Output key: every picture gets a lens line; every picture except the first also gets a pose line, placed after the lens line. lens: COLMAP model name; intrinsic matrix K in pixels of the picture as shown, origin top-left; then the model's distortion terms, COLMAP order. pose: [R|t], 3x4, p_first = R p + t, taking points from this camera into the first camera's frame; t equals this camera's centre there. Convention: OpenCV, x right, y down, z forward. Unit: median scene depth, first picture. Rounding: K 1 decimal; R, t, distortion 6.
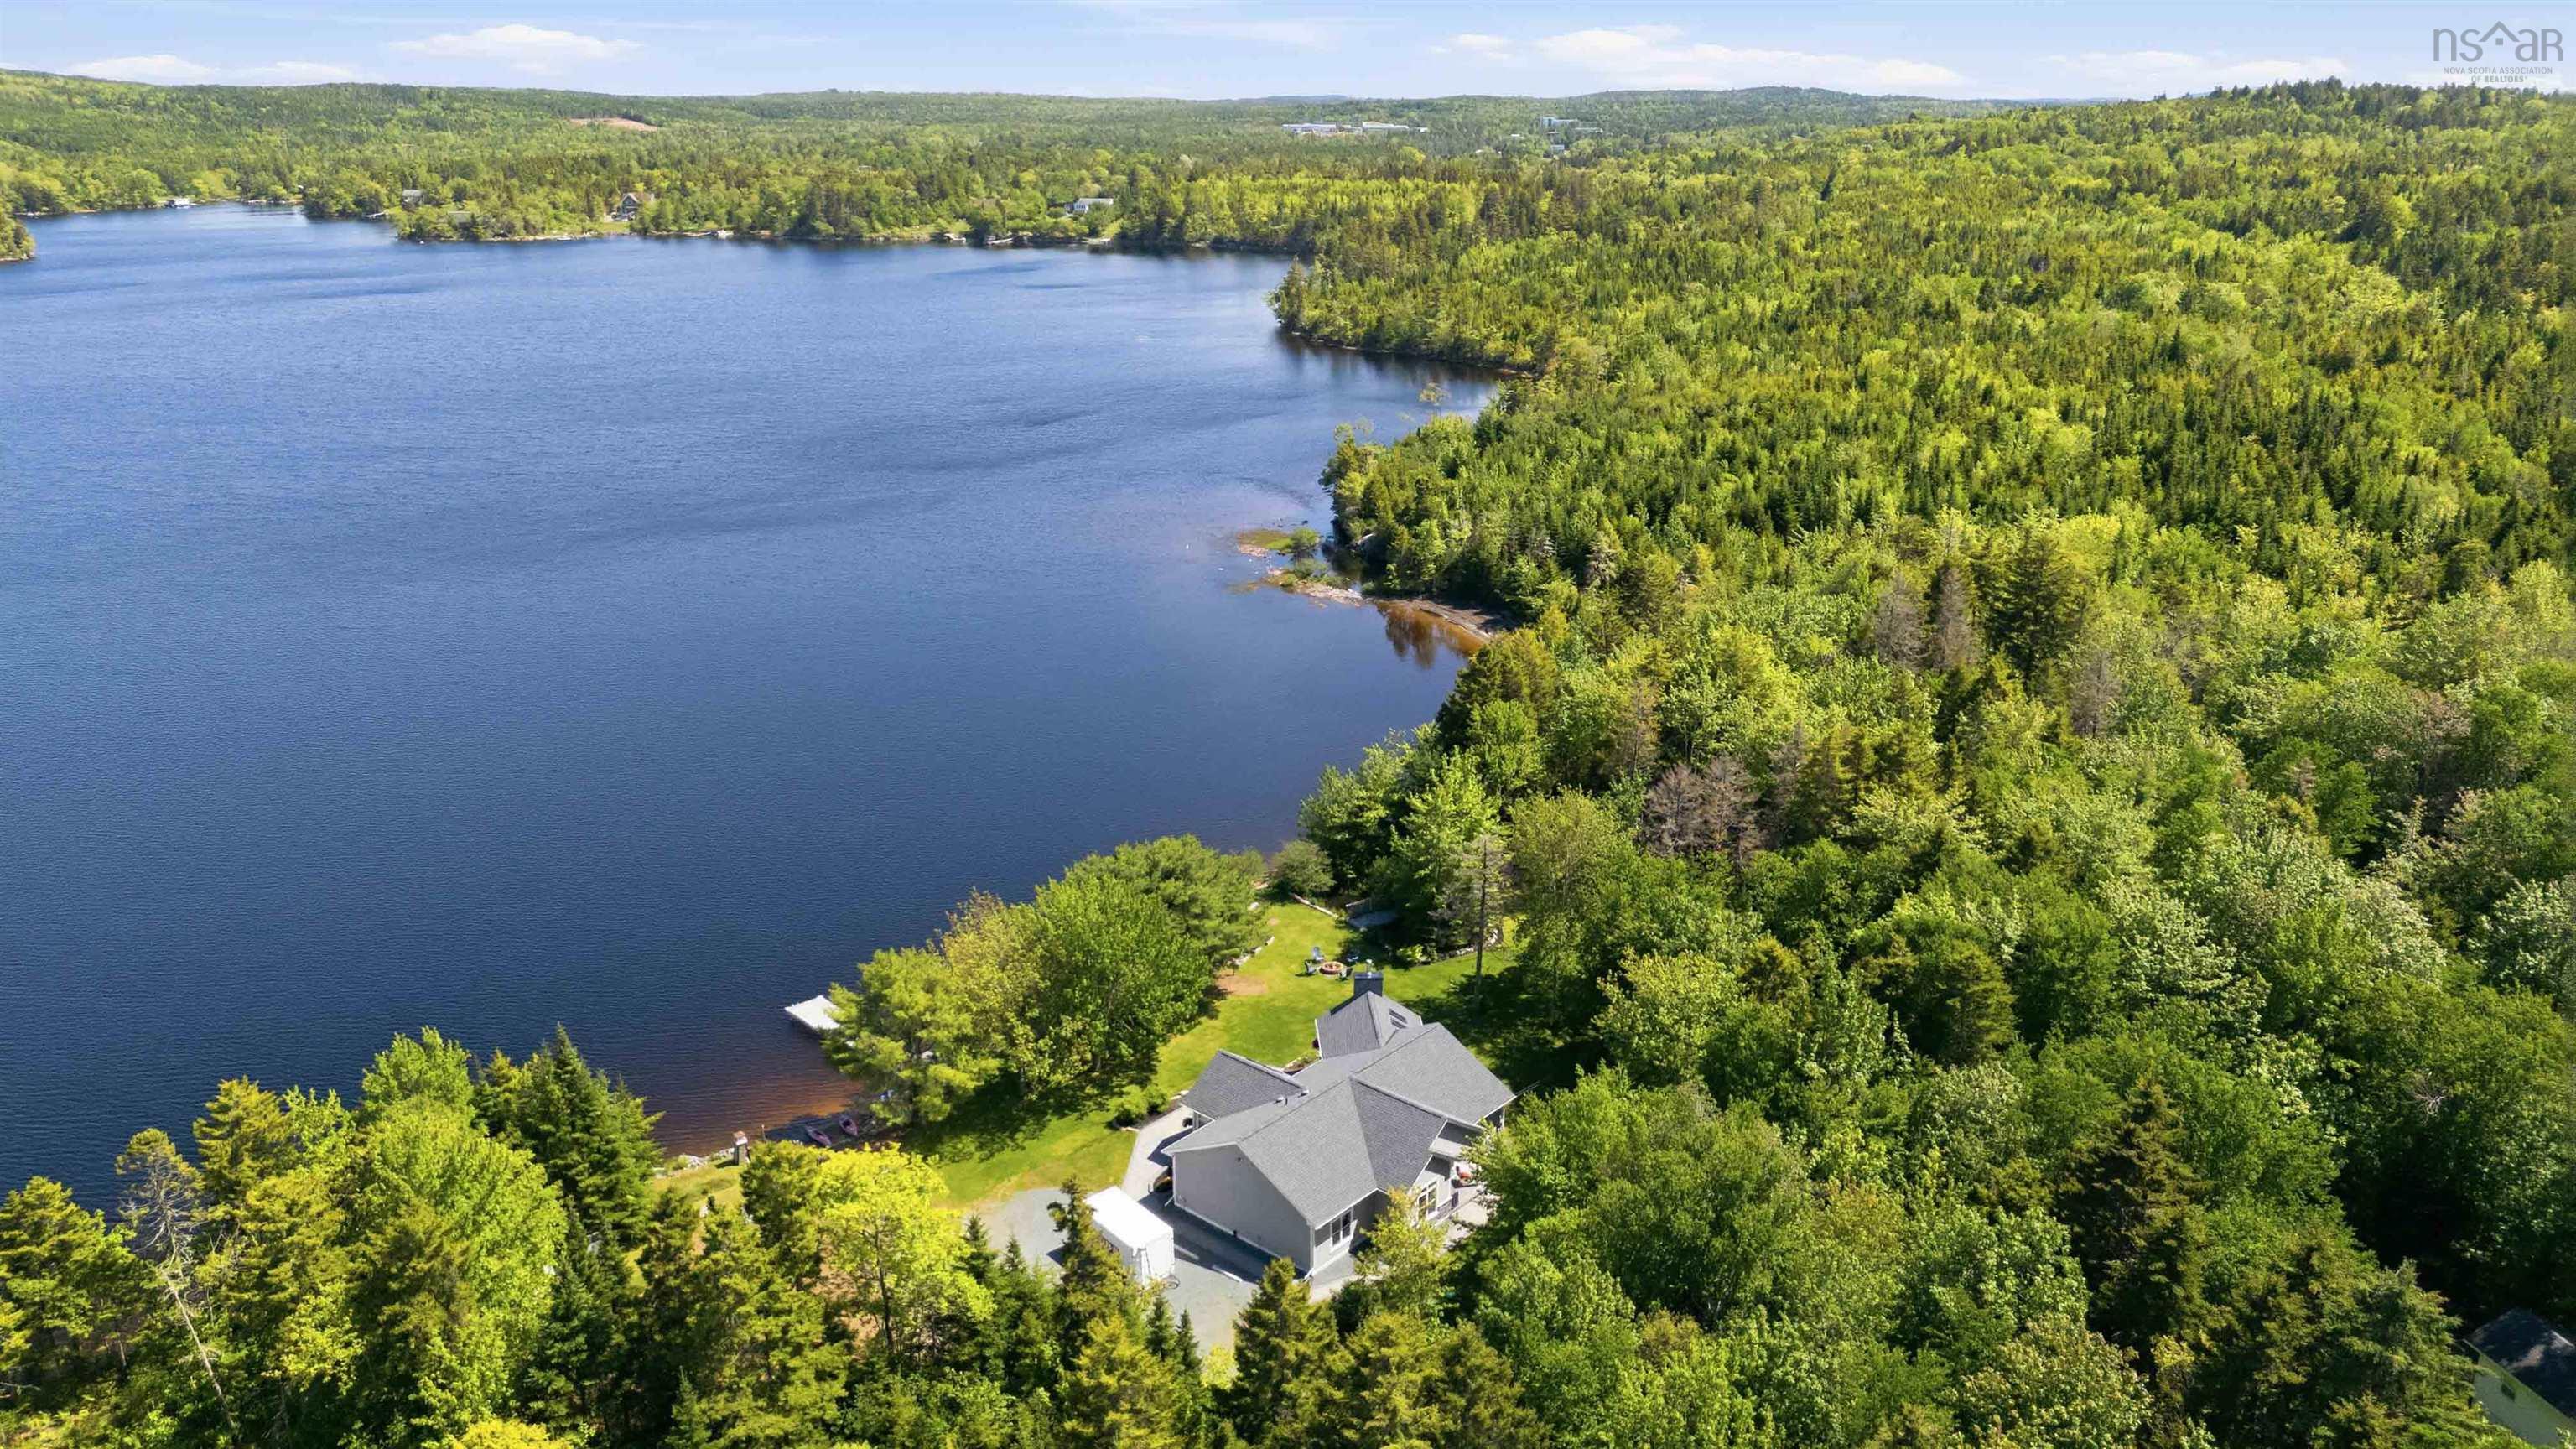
lens RADIAL K [[1884.2, 0, 1297.3], [0, 1884.2, 731.7], [0, 0, 1]] dist [0.080507, -0.001385]
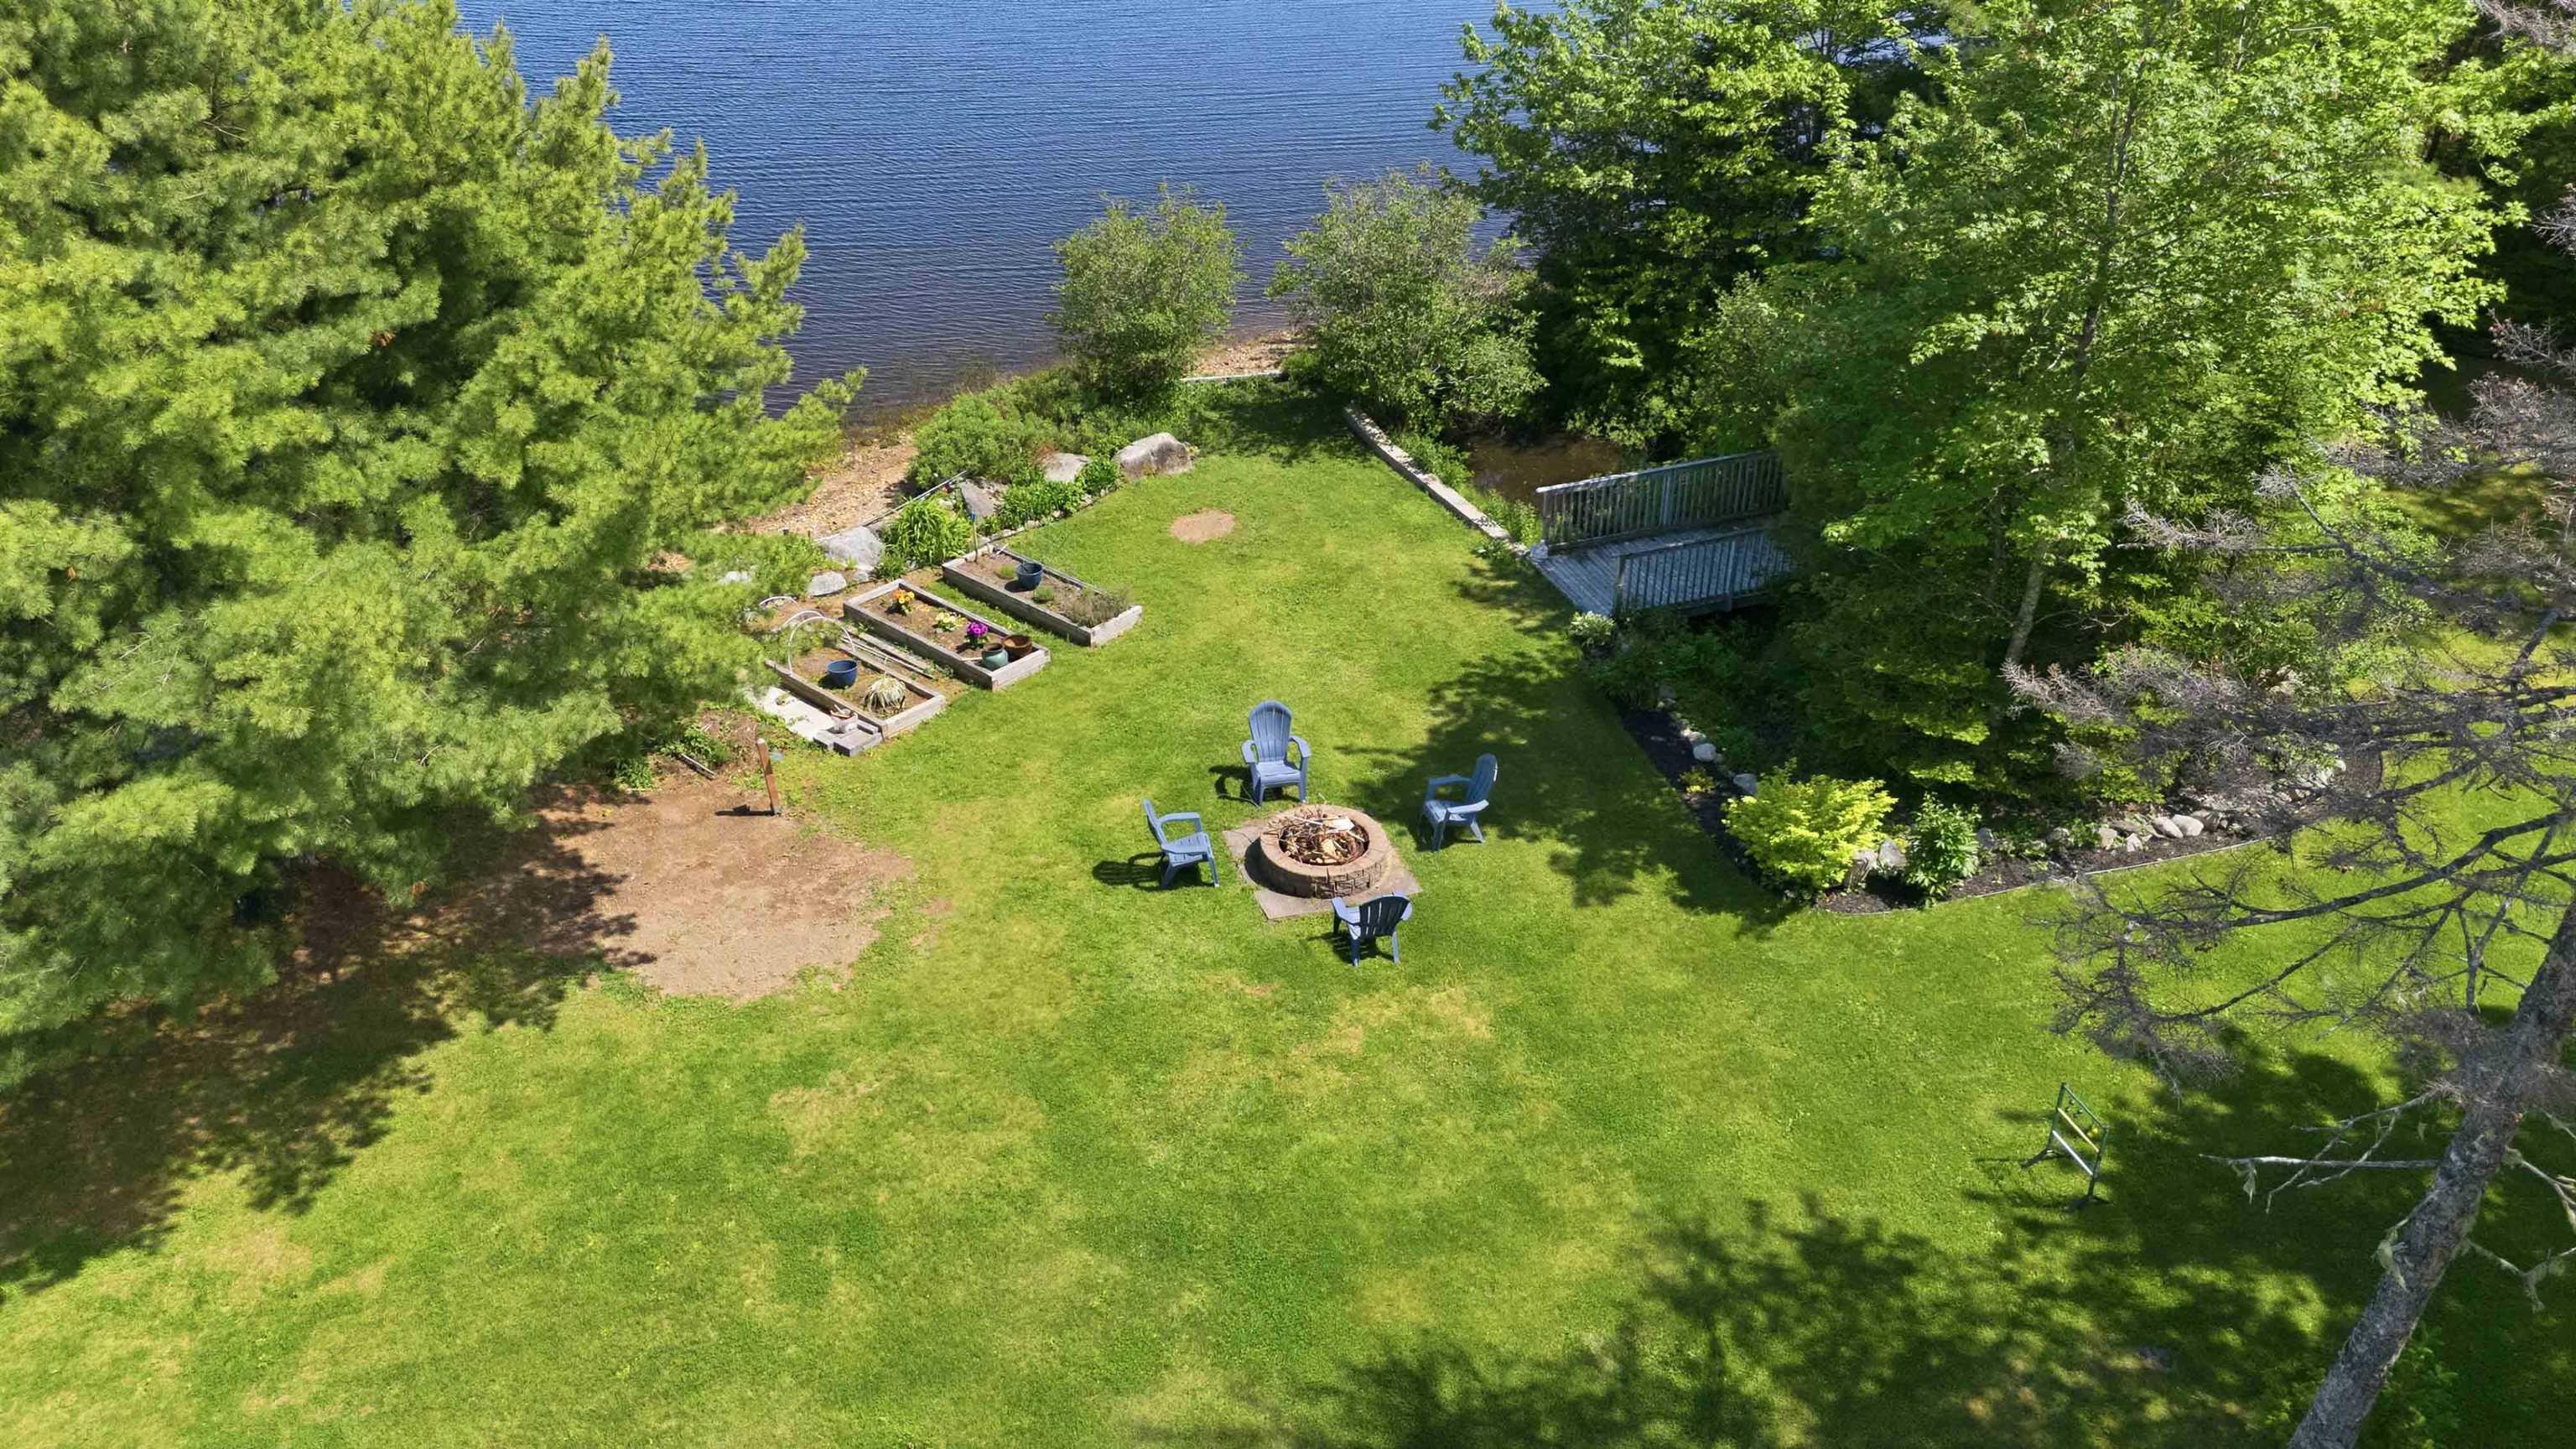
lens RADIAL K [[1884.2, 0, 1297.3], [0, 1884.2, 731.7], [0, 0, 1]] dist [0.080507, -0.001385]
pose [[0.965454, 0.141632, -0.218719, 0.049846], [-0.084318, 0.964029, 0.252070, 0.068379], [0.246553, -0.224921, 0.942668, 0.798299]]
